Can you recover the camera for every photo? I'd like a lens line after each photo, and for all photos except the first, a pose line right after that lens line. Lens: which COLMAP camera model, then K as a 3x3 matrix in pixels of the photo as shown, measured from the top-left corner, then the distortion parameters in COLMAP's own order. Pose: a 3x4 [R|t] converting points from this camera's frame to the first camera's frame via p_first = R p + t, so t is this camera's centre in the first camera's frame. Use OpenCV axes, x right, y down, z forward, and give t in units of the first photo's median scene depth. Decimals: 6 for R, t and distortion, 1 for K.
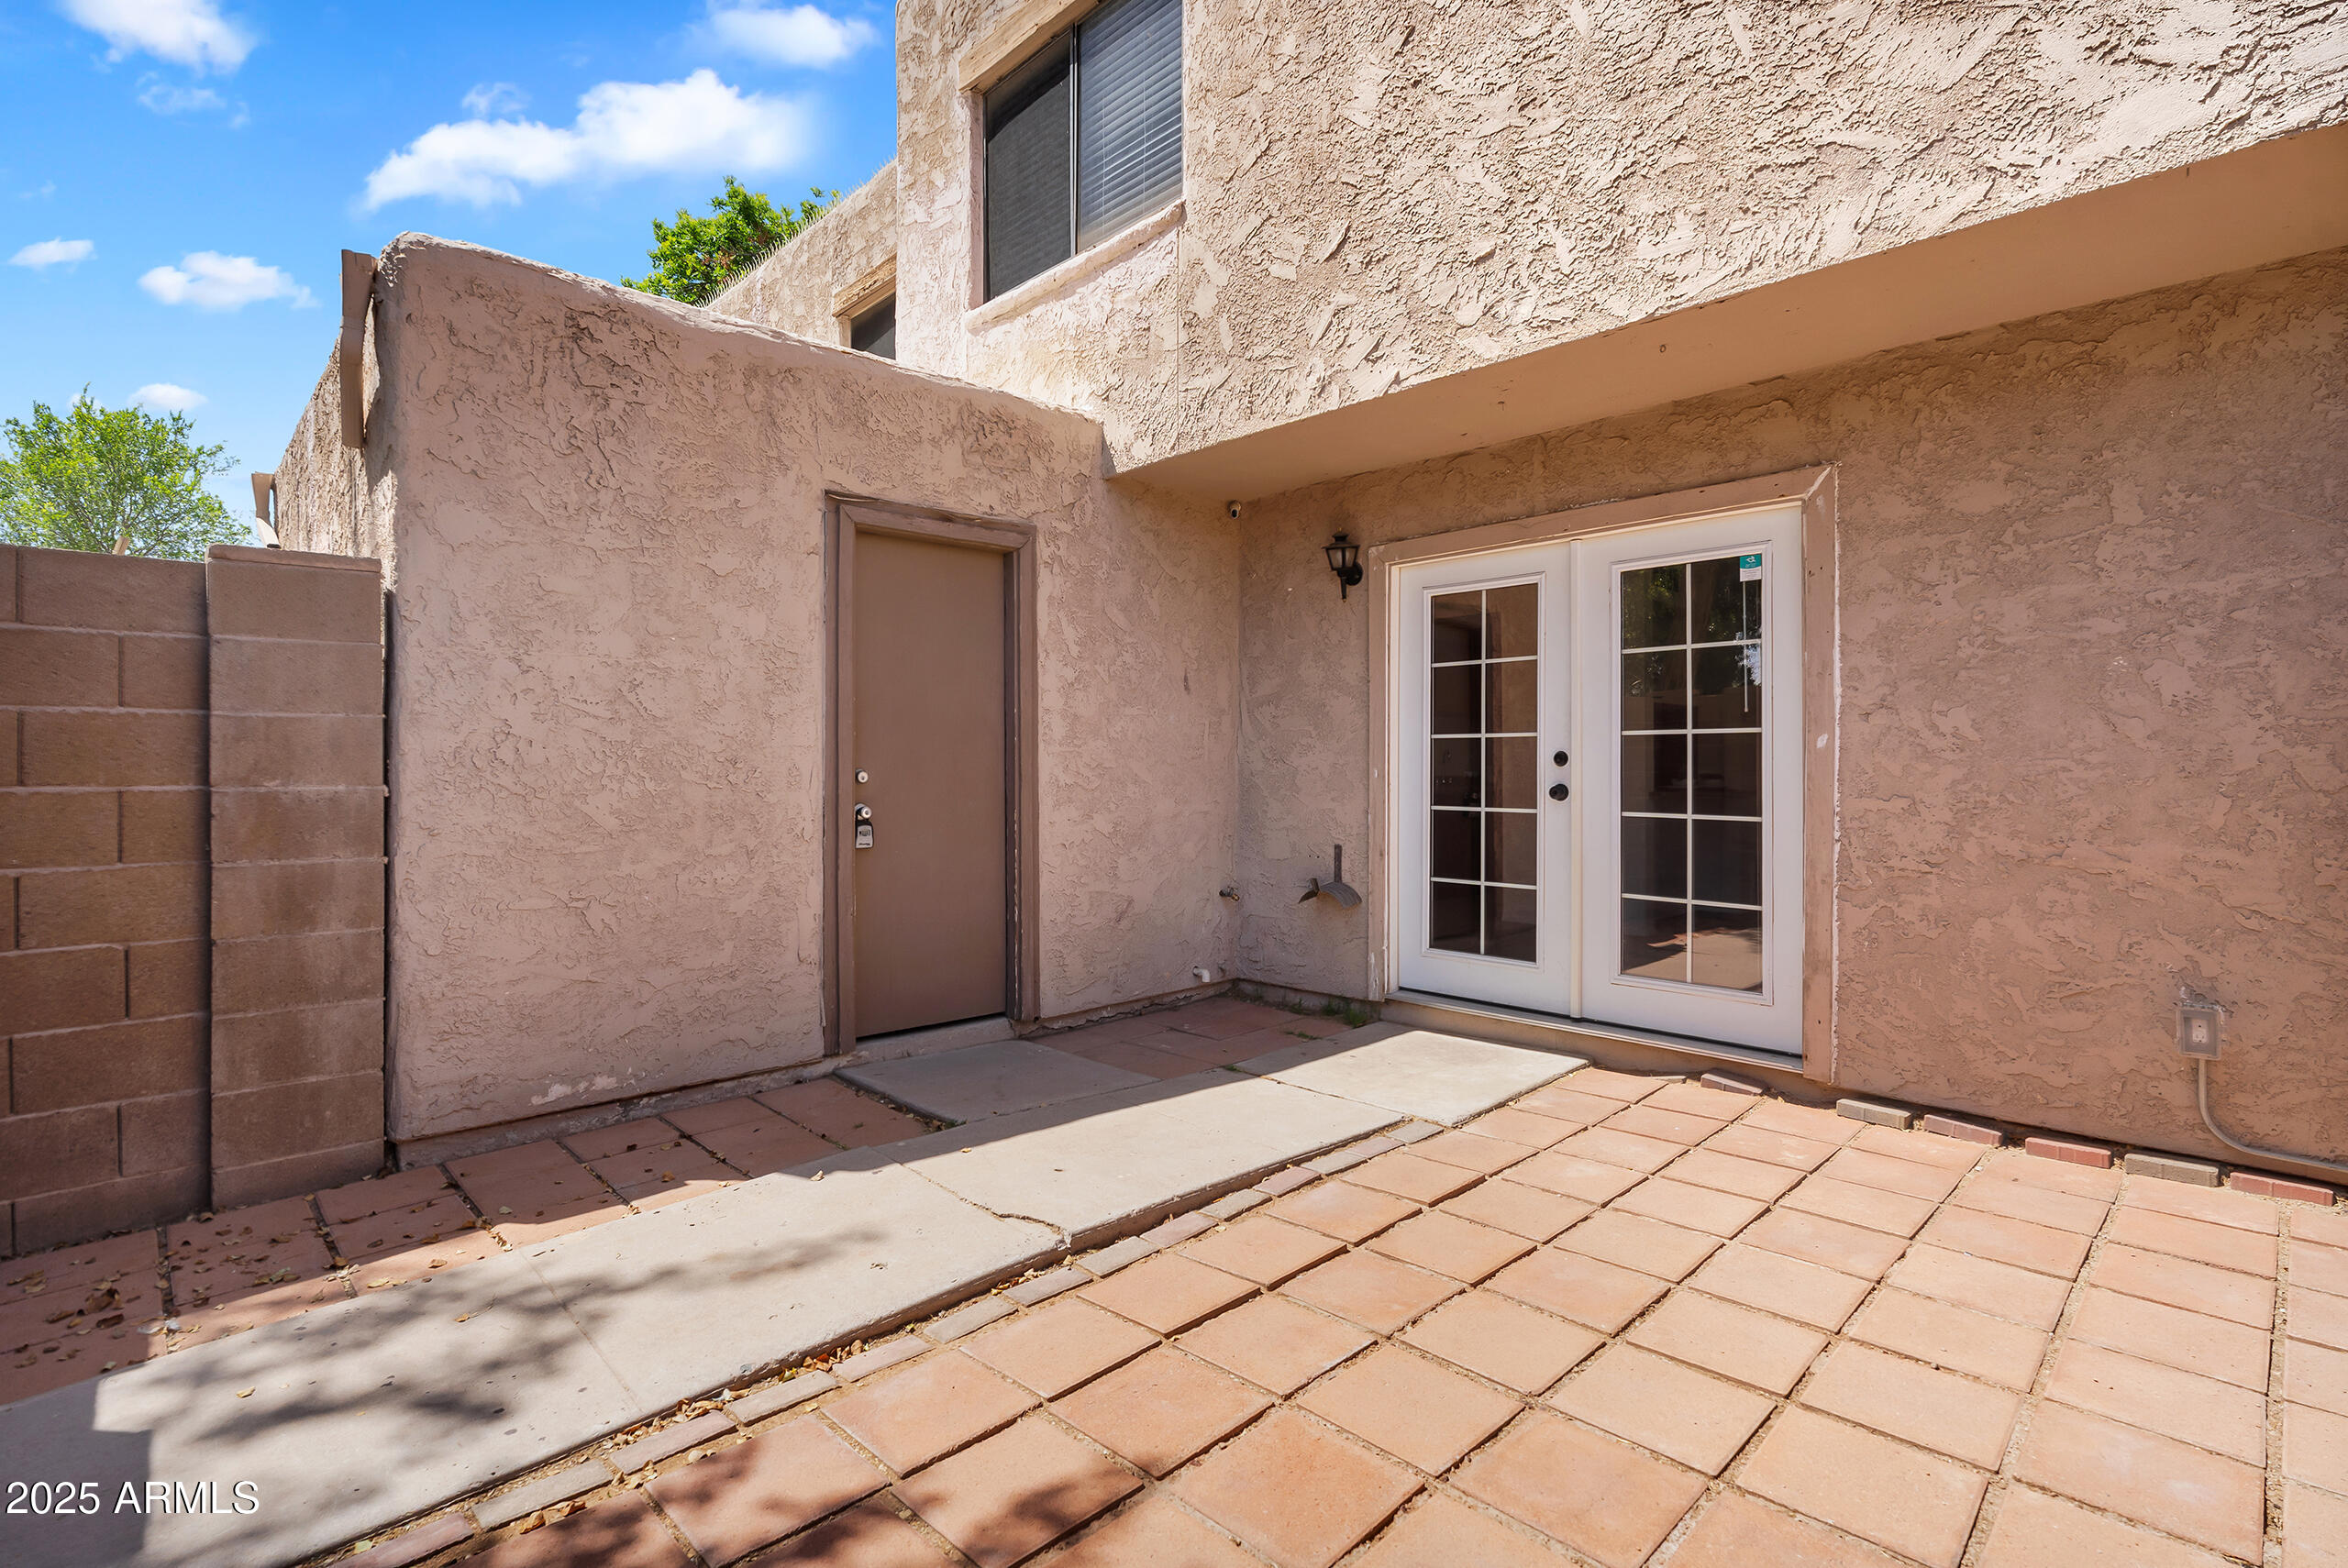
lens RADIAL K [[1108.4, 0, 1169.1], [0, 1108.4, 773.8], [0, 0, 1]] dist [-0.016516, -0.000848]
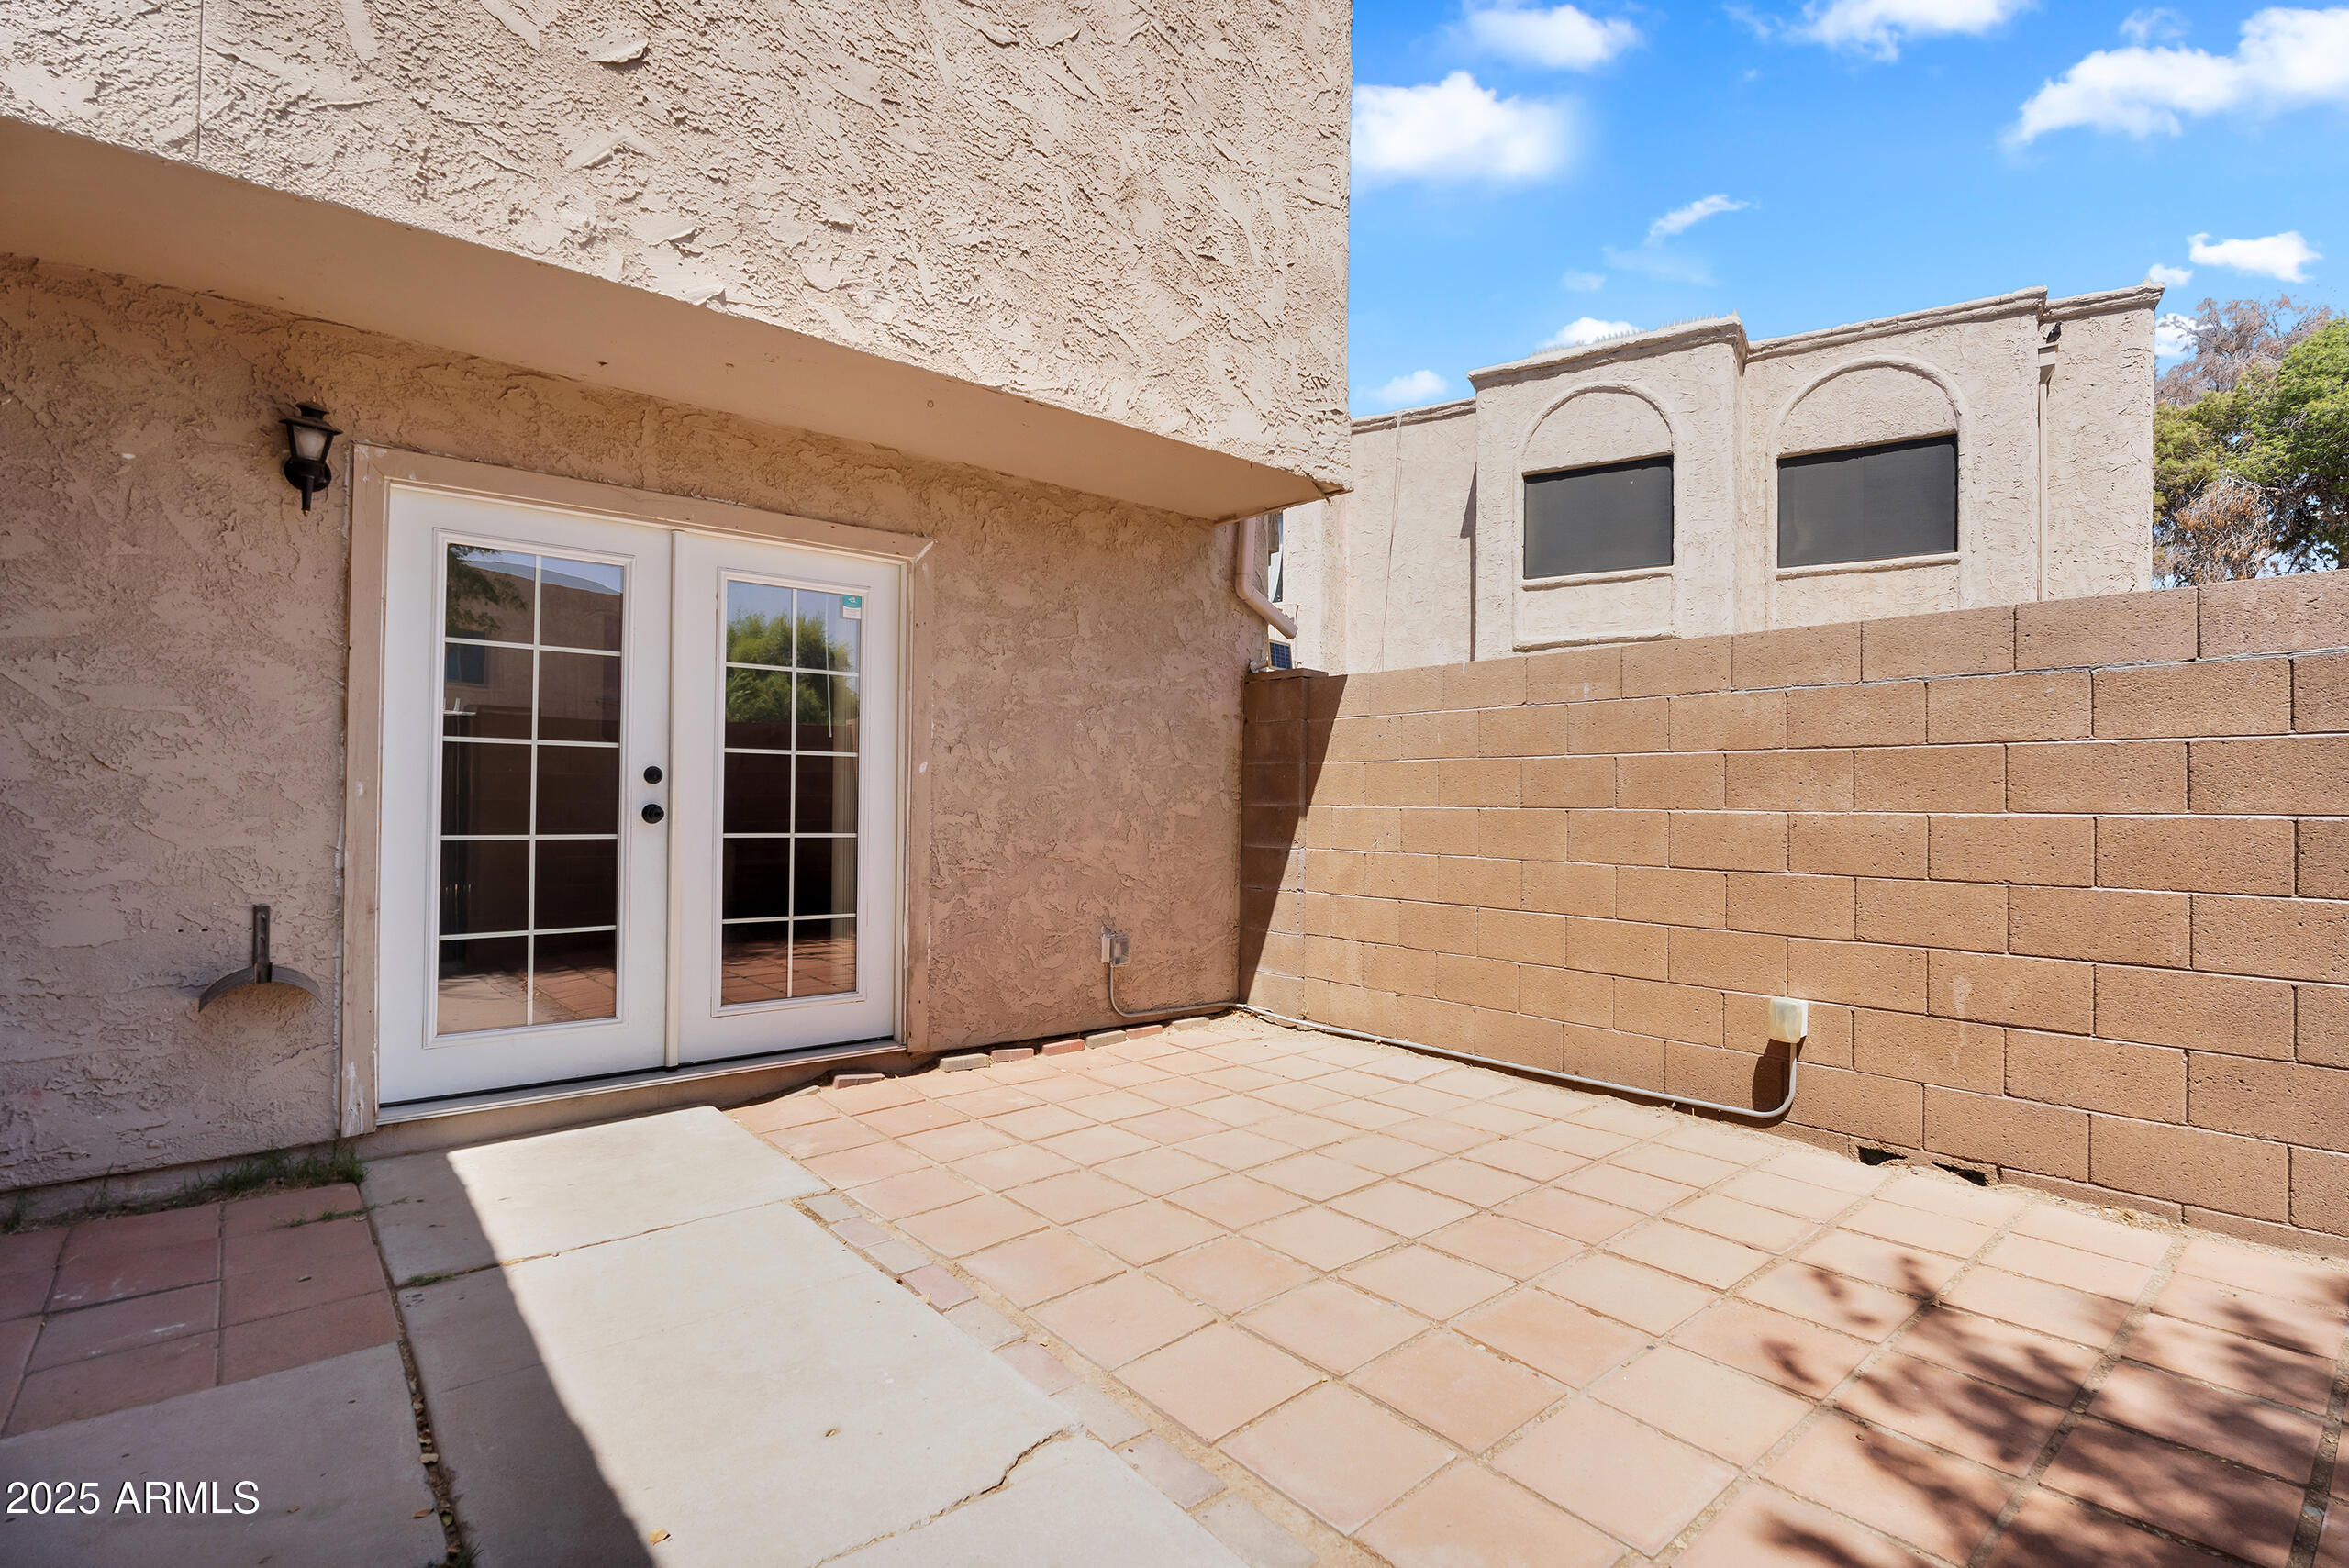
lens RADIAL K [[1109.0, 0, 1158.8], [0, 1109.0, 797.6], [0, 0, 1]] dist [-0.016516, -0.000848]
pose [[0.064148, 0.002182, 0.997938, -0.604502], [-0.006208, 0.999979, -0.001787, 0.003893], [-0.997921, -0.006081, 0.064160, 0.675446]]
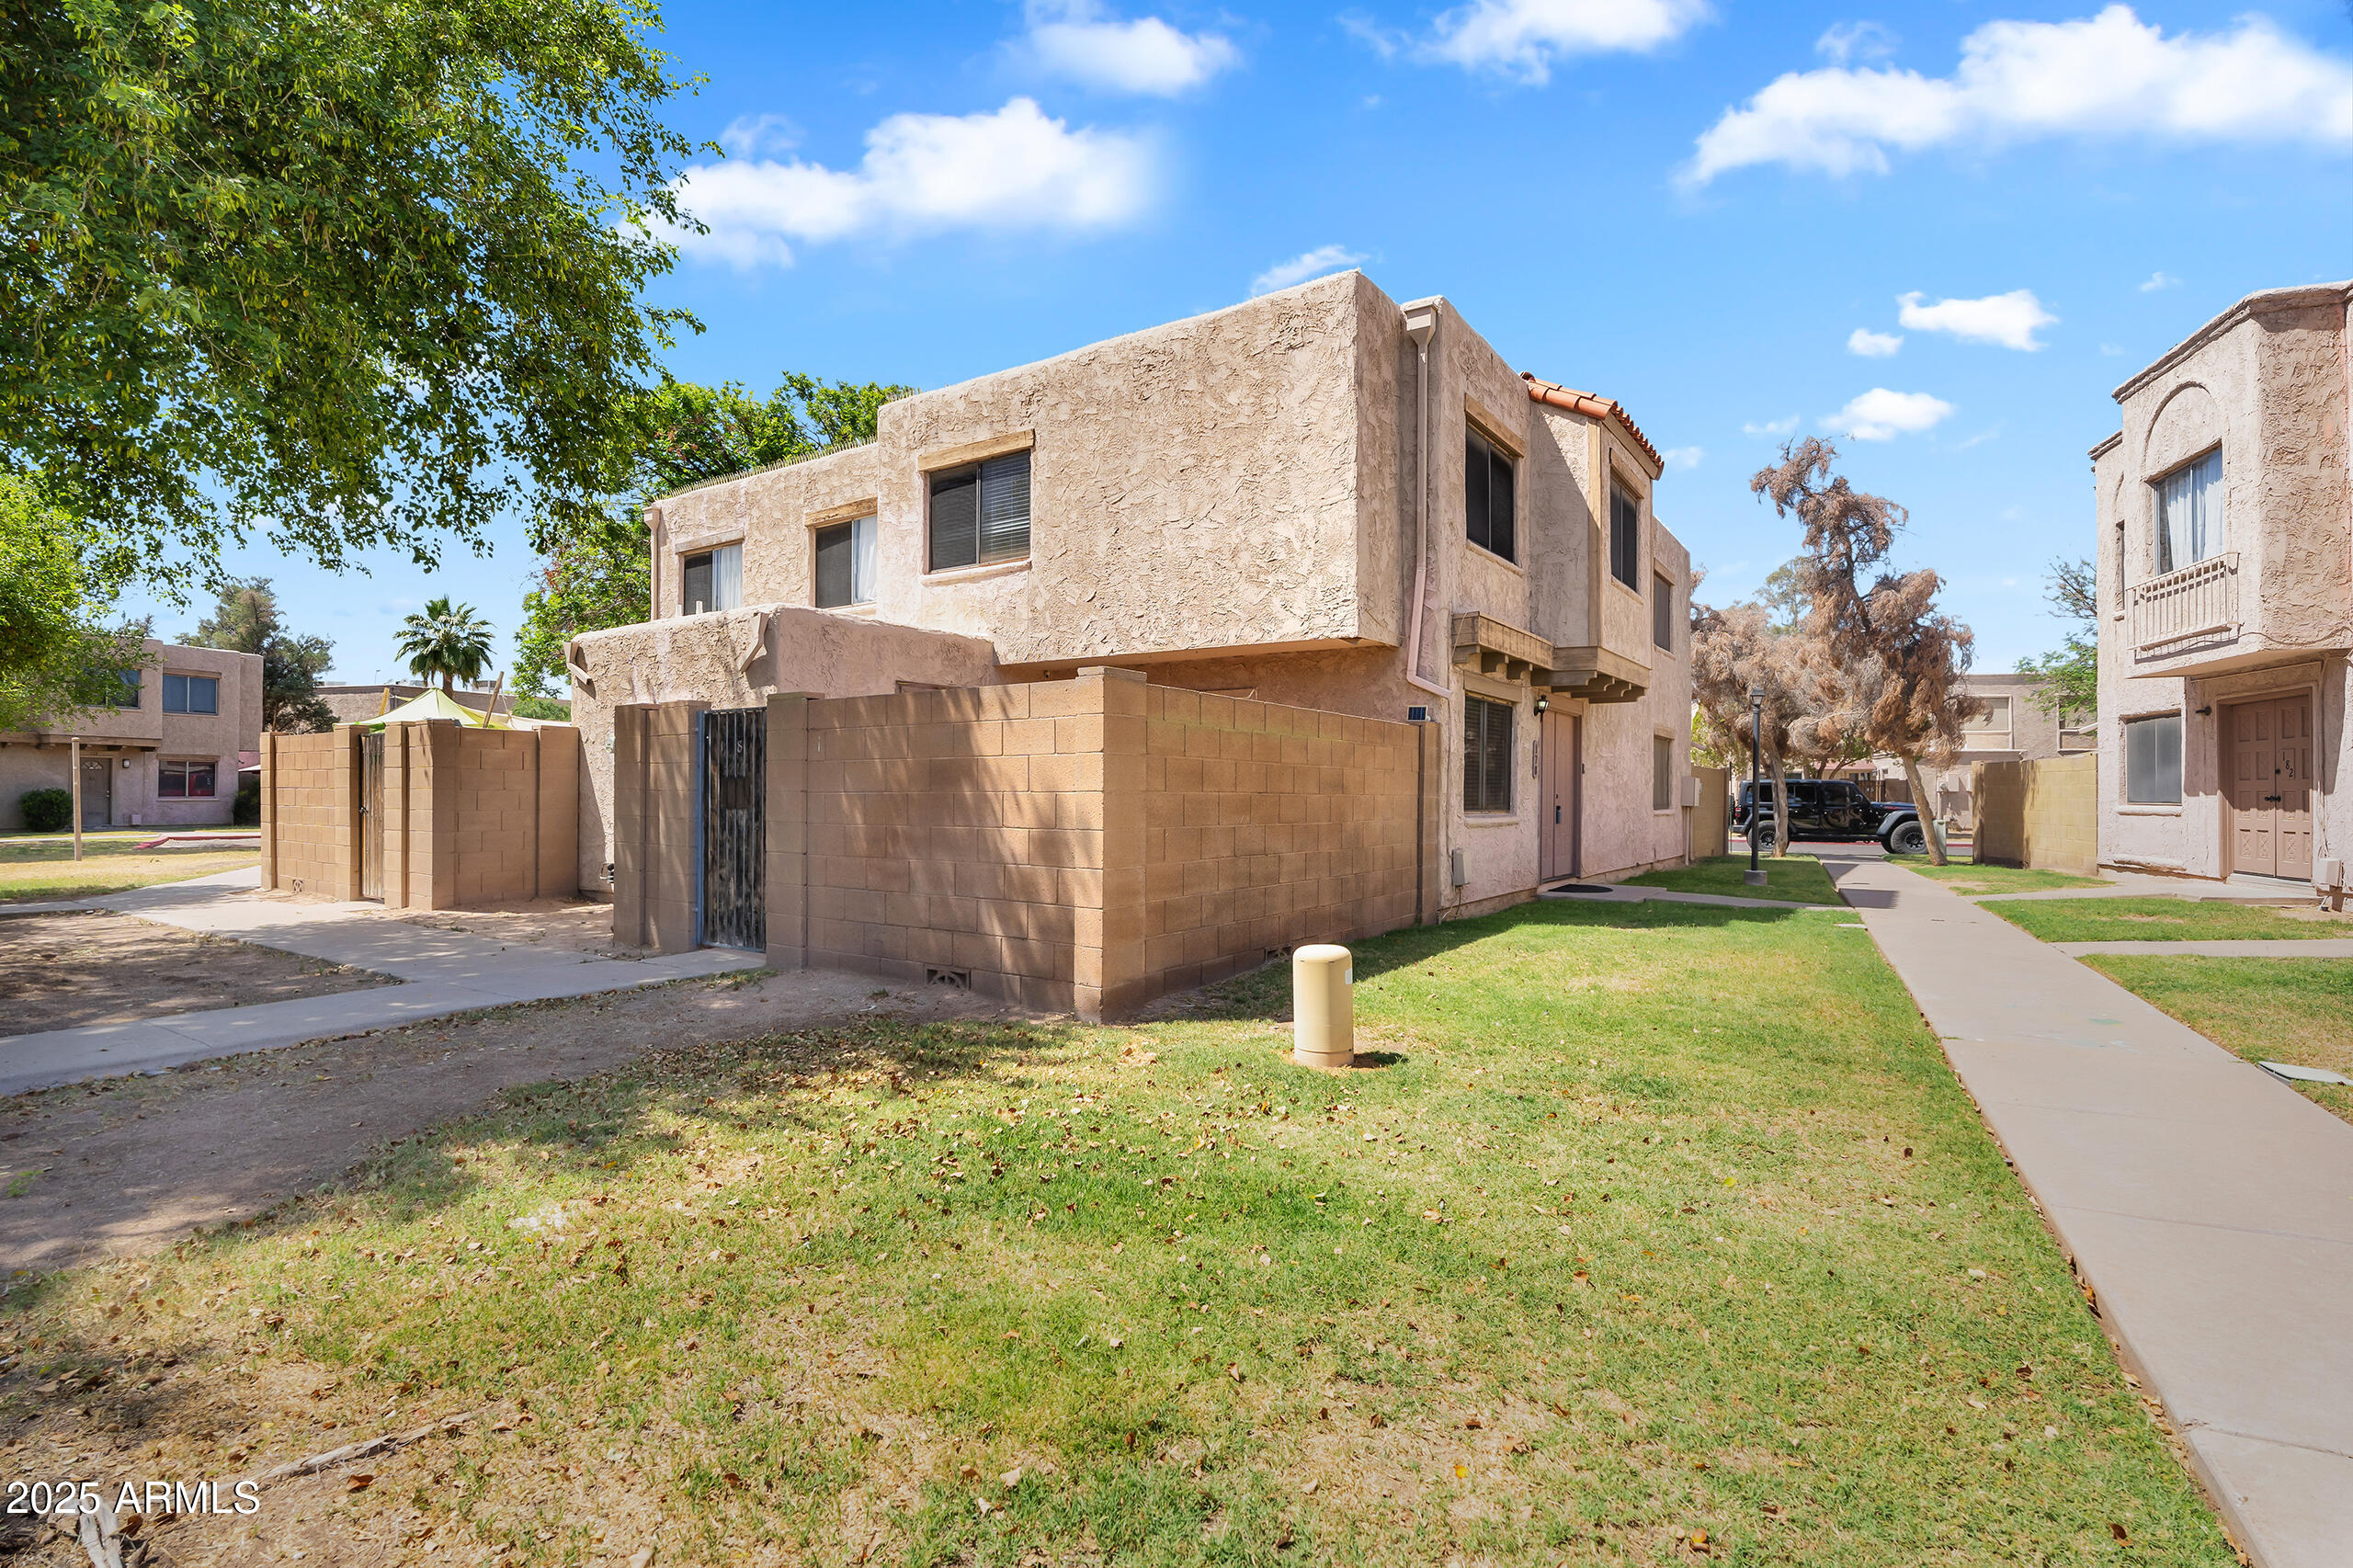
lens RADIAL K [[1110.9, 0, 1160.7], [0, 1110.9, 790.8], [0, 0, 1]] dist [-0.016516, -0.000848]
pose [[0.978998, 0.005123, 0.203805, -0.265116], [-0.003685, 0.999966, -0.007433, 0.021379], [-0.203836, 0.006526, 0.978983, -1.920443]]
